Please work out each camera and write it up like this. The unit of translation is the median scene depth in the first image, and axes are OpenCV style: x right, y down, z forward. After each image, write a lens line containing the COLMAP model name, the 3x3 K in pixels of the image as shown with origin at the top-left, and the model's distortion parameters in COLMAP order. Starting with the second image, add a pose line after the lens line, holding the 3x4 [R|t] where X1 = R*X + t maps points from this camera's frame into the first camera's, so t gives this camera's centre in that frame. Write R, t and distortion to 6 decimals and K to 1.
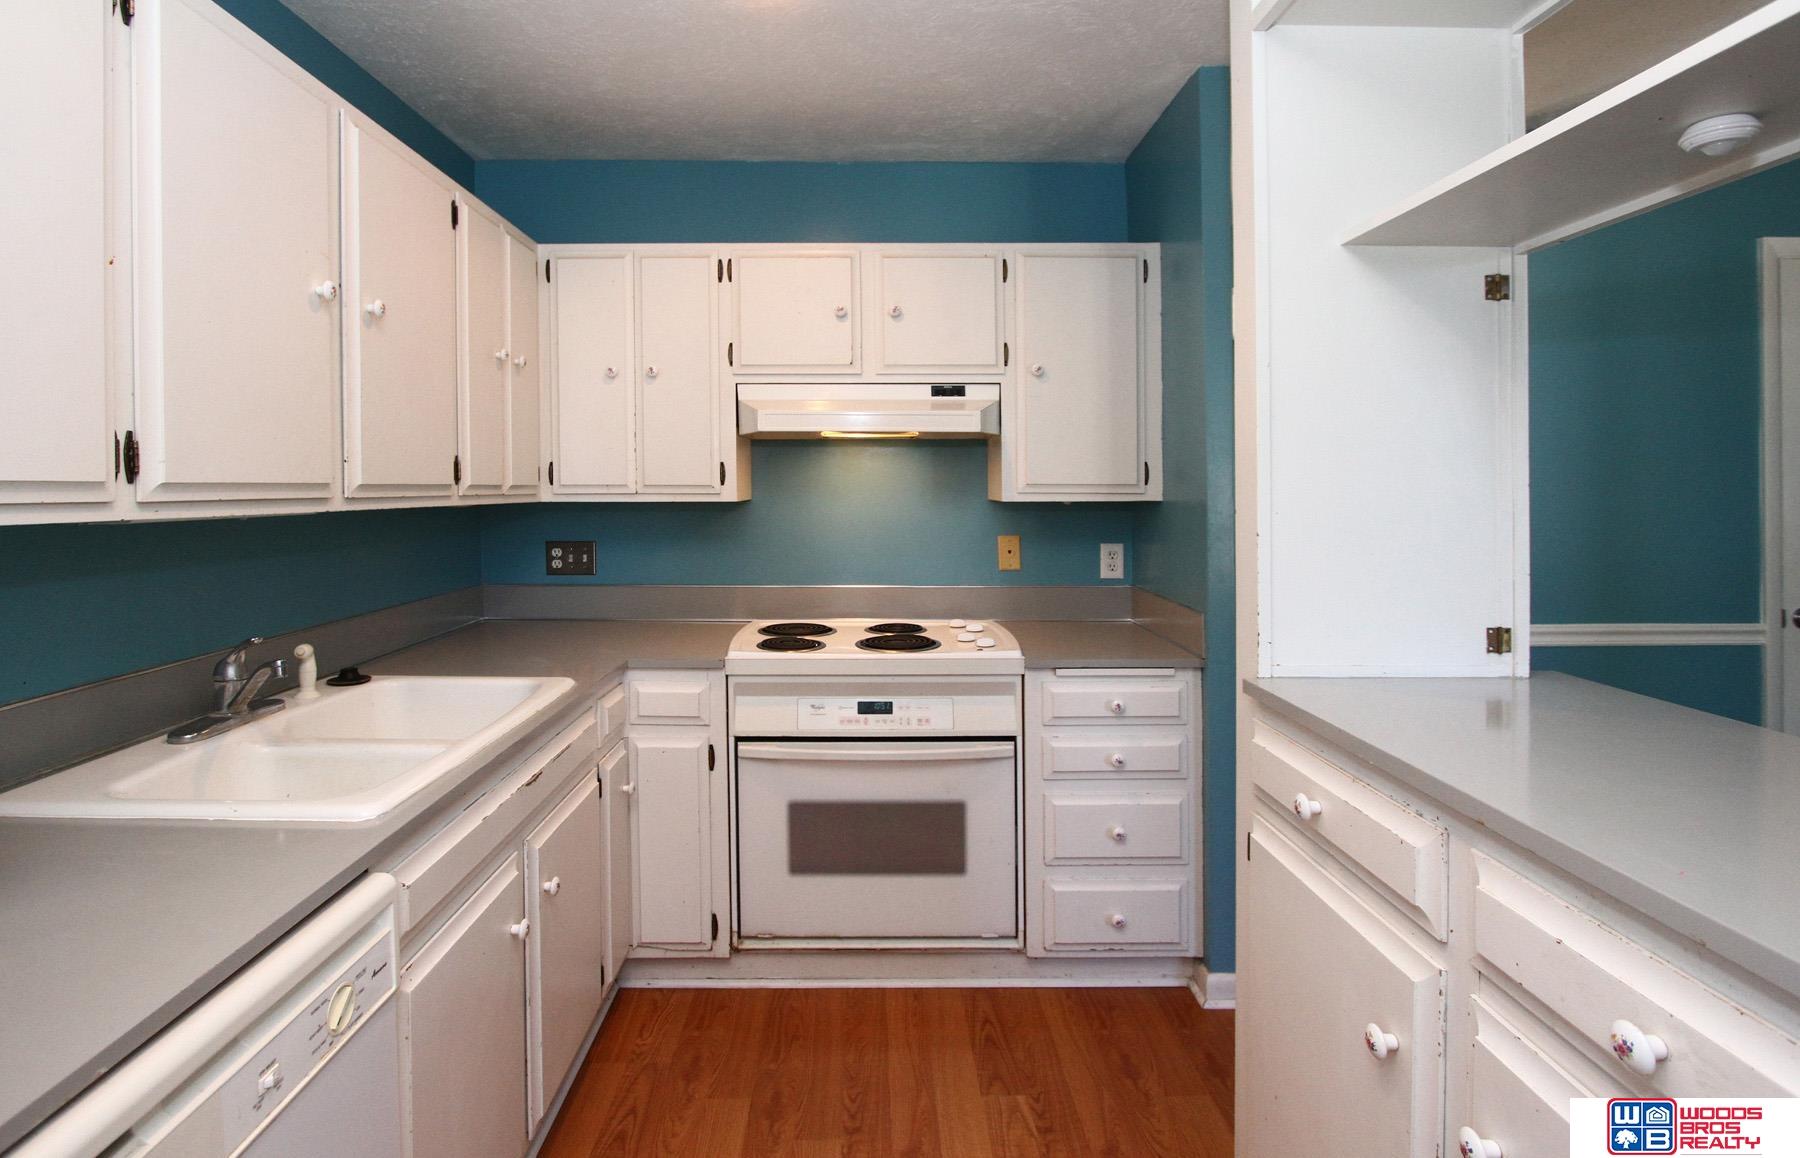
lens RADIAL K [[885.4, 0, 897.3], [0, 885.4, 539.5], [0, 0, 1]] dist [-0.002866, 0.000037]
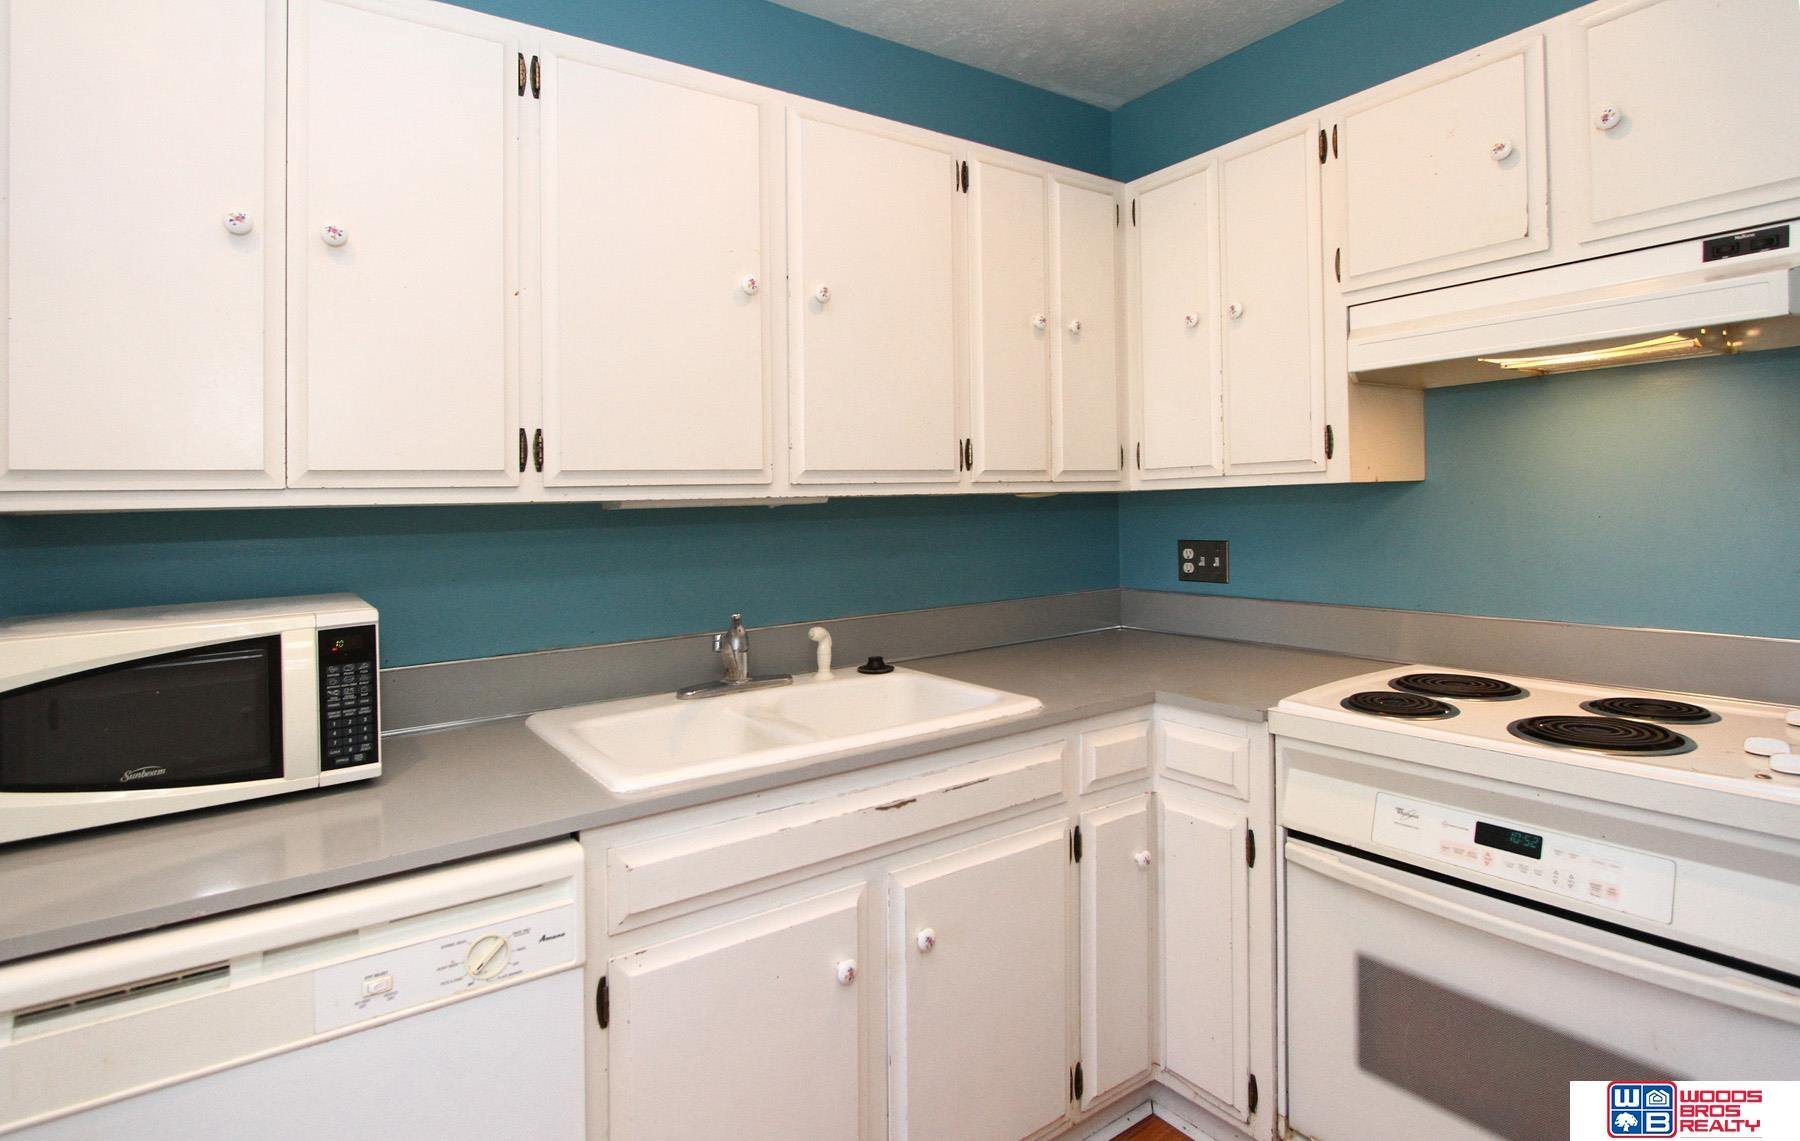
lens RADIAL K [[982.3, 0, 901.1], [0, 982.3, 538.2], [0, 0, 1]] dist [-0.011893, 0.000038]
pose [[0.555707, 0.011893, -0.831293, 0.272521], [-0.023660, 0.999719, -0.001513, 0.009909], [0.831041, 0.020509, 0.555832, 0.335837]]
